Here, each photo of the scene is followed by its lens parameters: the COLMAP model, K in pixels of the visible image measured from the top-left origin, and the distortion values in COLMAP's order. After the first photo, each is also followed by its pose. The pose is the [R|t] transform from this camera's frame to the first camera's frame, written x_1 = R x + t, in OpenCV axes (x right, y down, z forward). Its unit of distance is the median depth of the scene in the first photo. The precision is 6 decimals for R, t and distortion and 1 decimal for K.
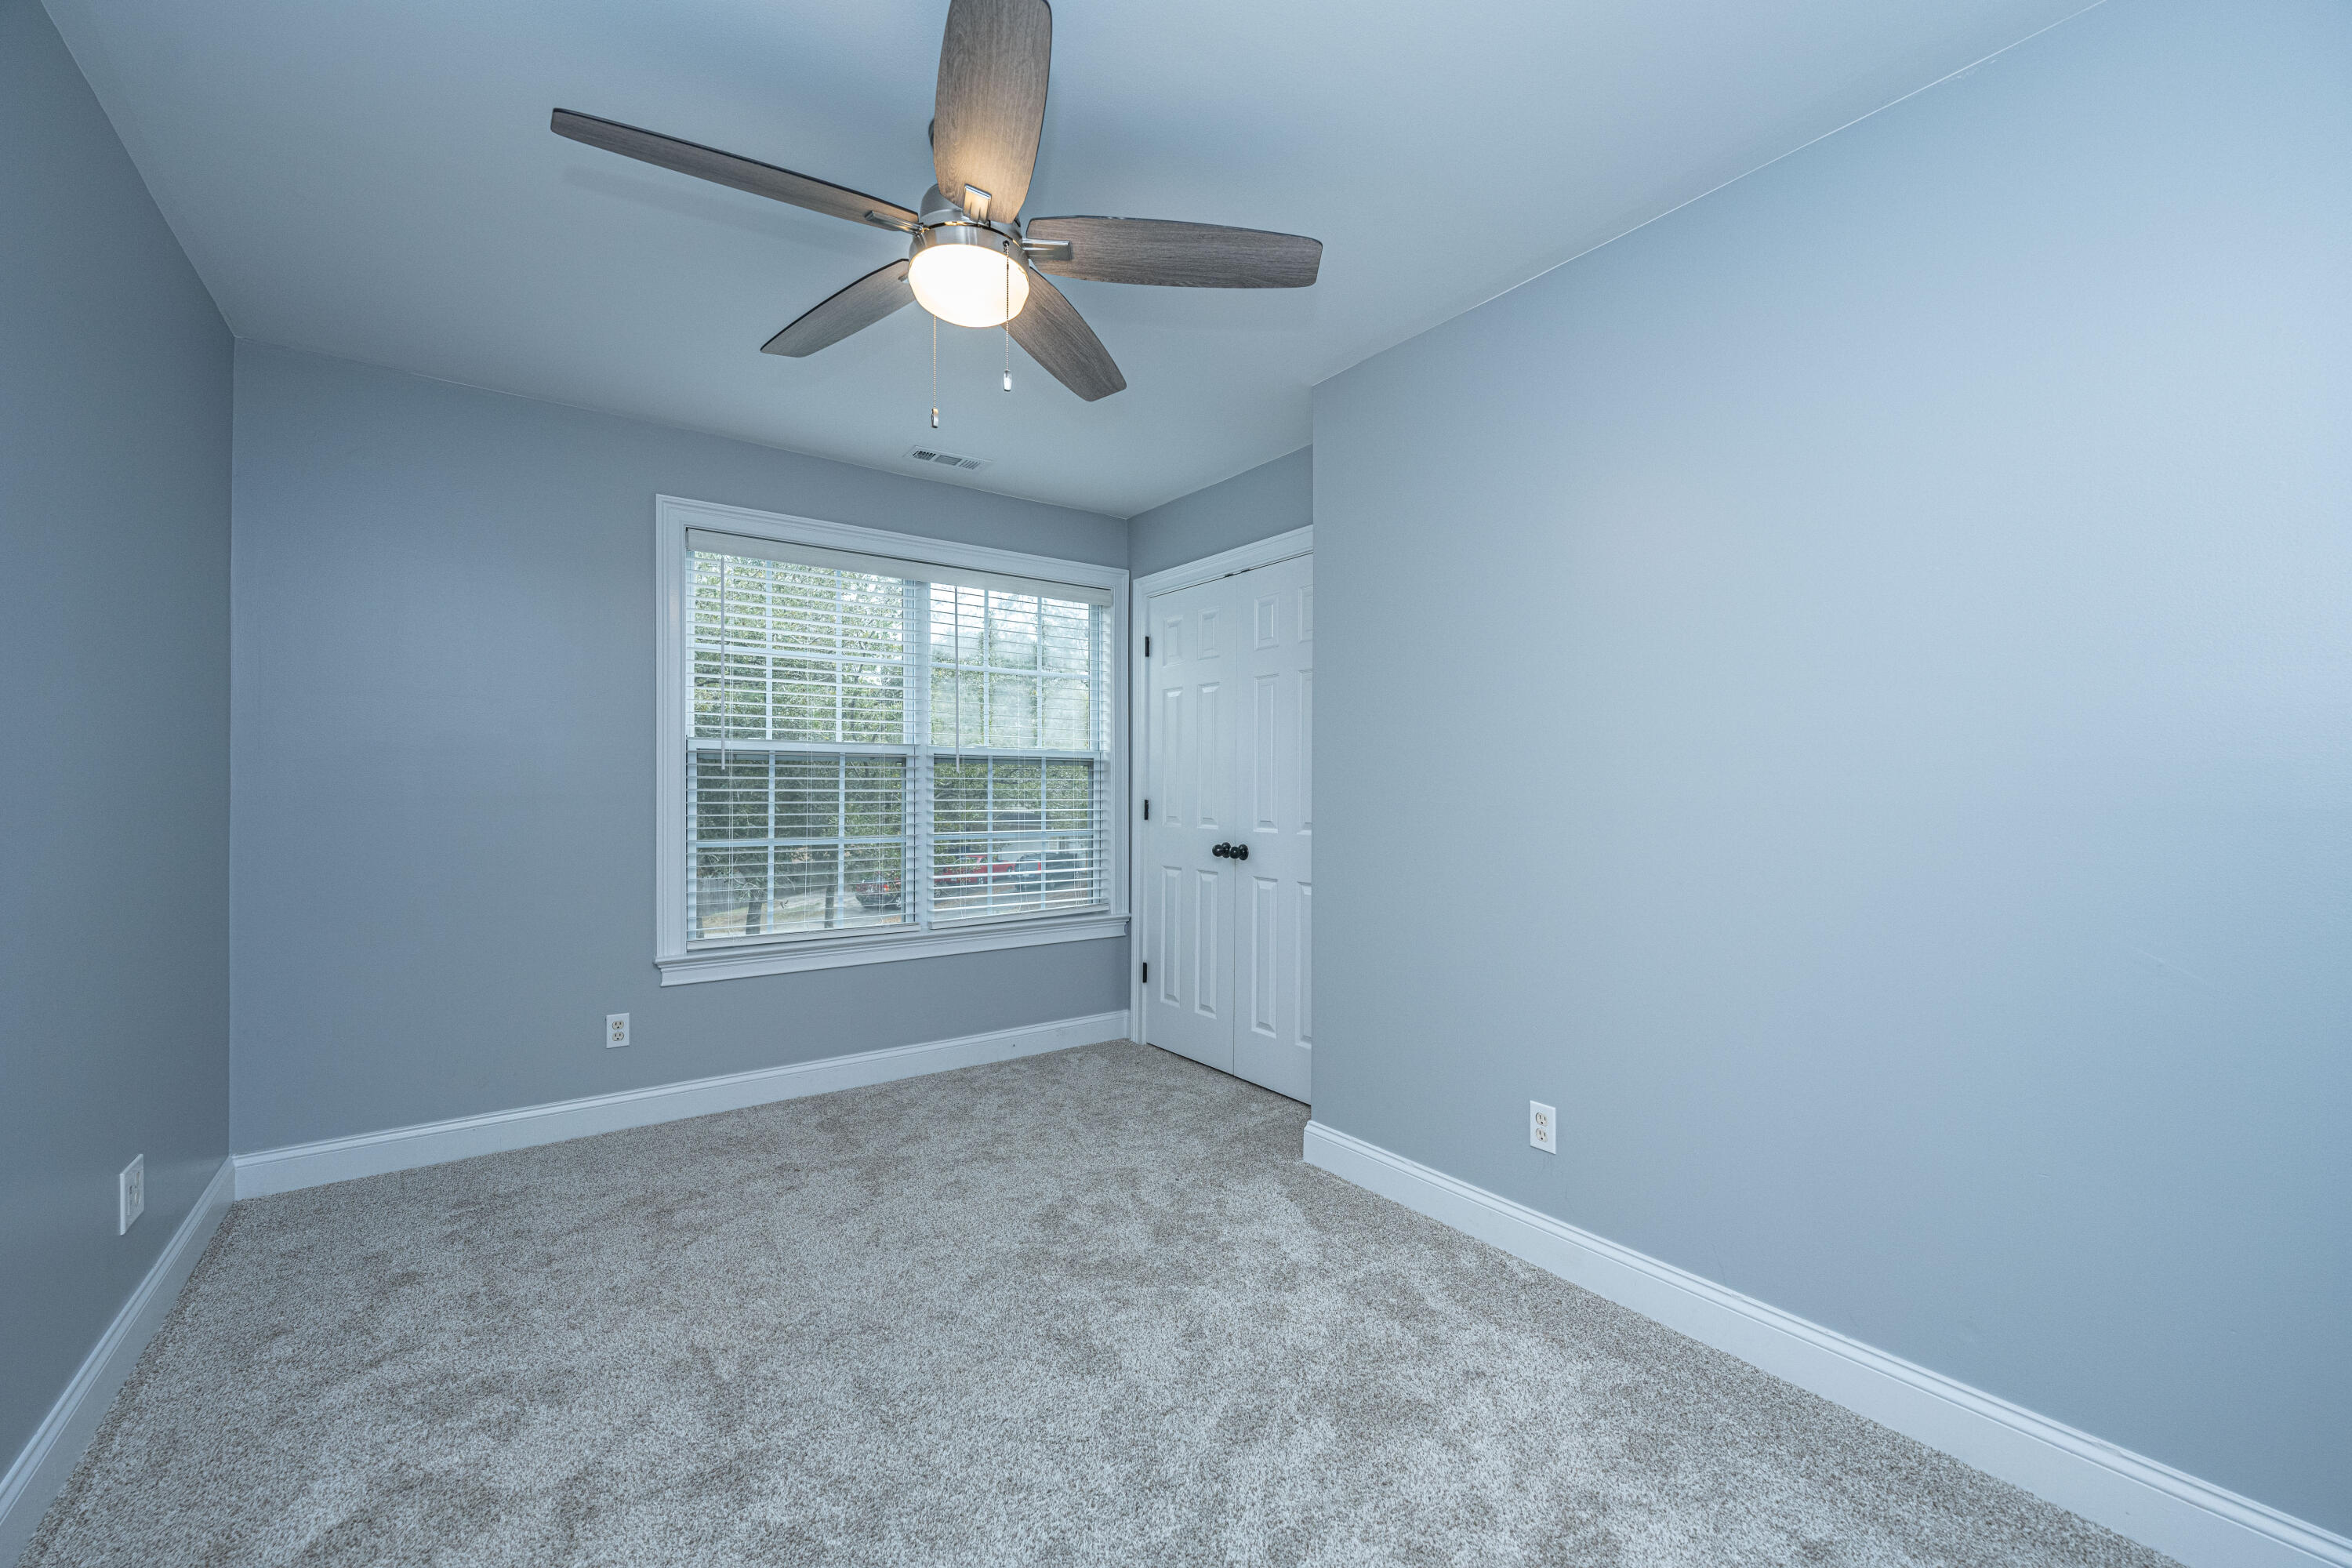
lens RADIAL K [[961.4, 0, 1172.9], [0, 961.4, 796.4], [0, 0, 1]] dist [-0.000560, 0.000643]
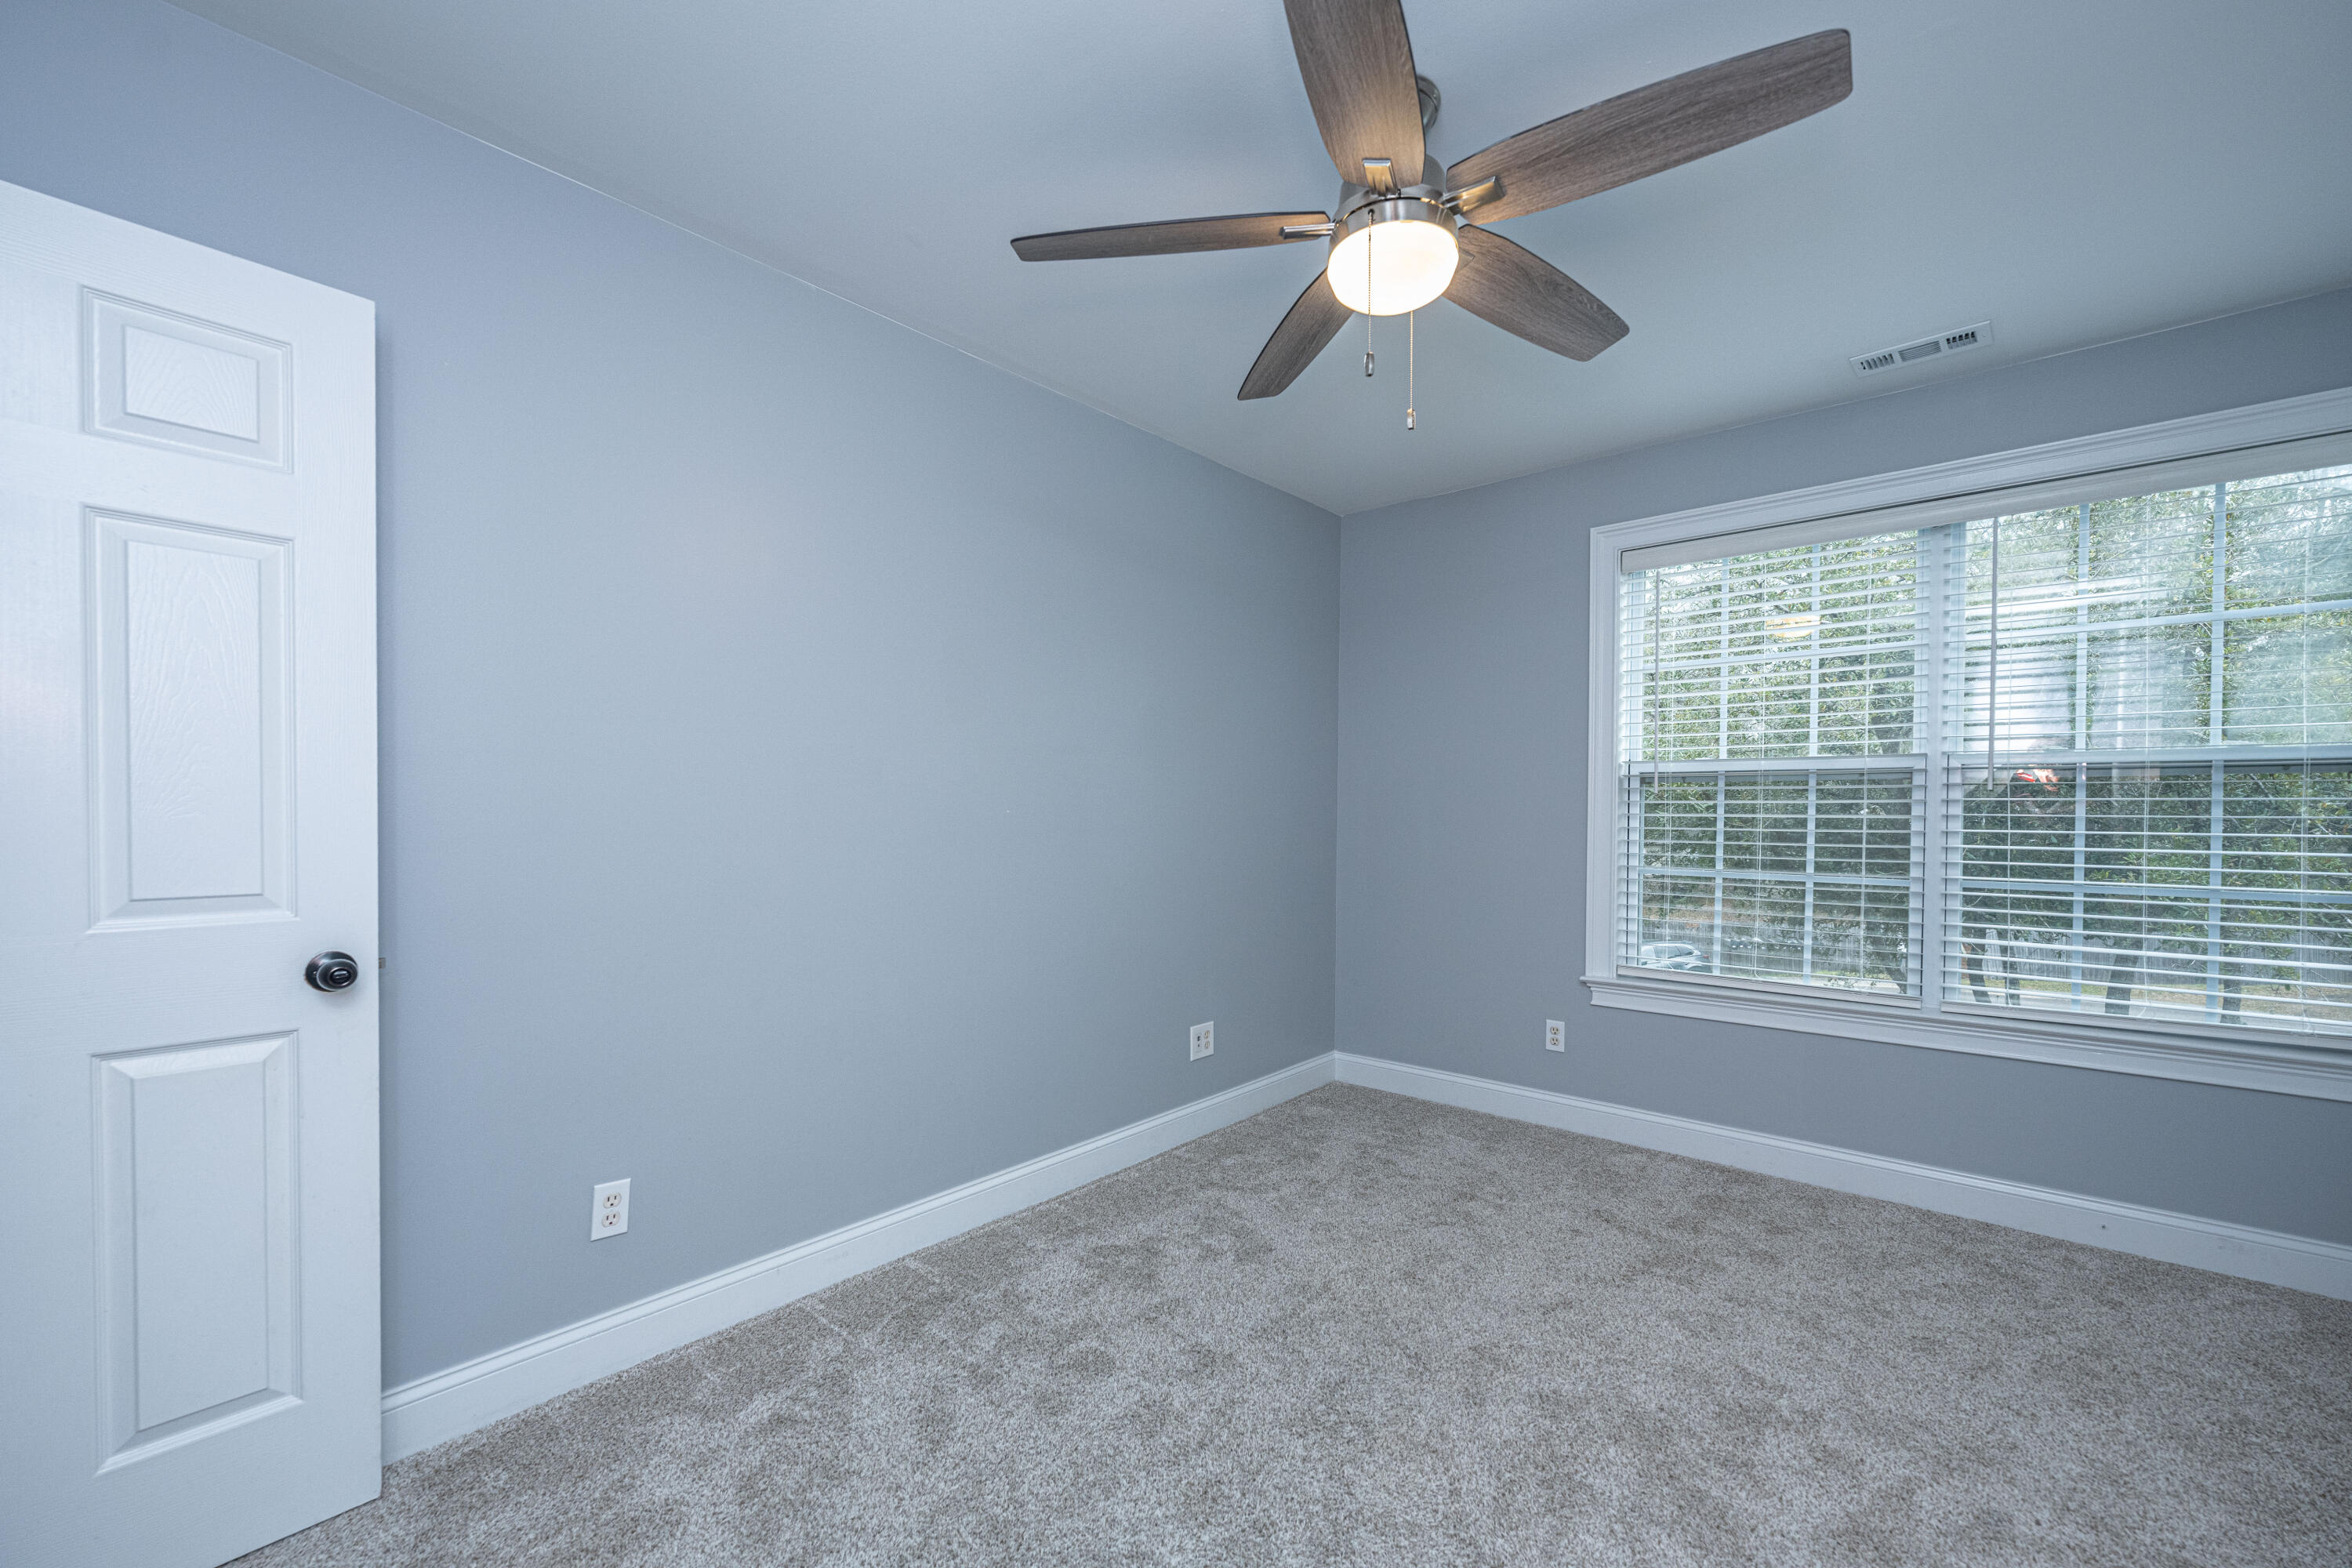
lens RADIAL K [[961.4, 0, 1203.7], [0, 961.4, 829.4], [0, 0, 1]] dist [-0.000560, 0.000643]
pose [[0.225409, 0.016455, -0.974125, 0.365651], [-0.011379, 0.999834, 0.014256, -0.000896], [0.974198, 0.007871, 0.225559, 0.346931]]
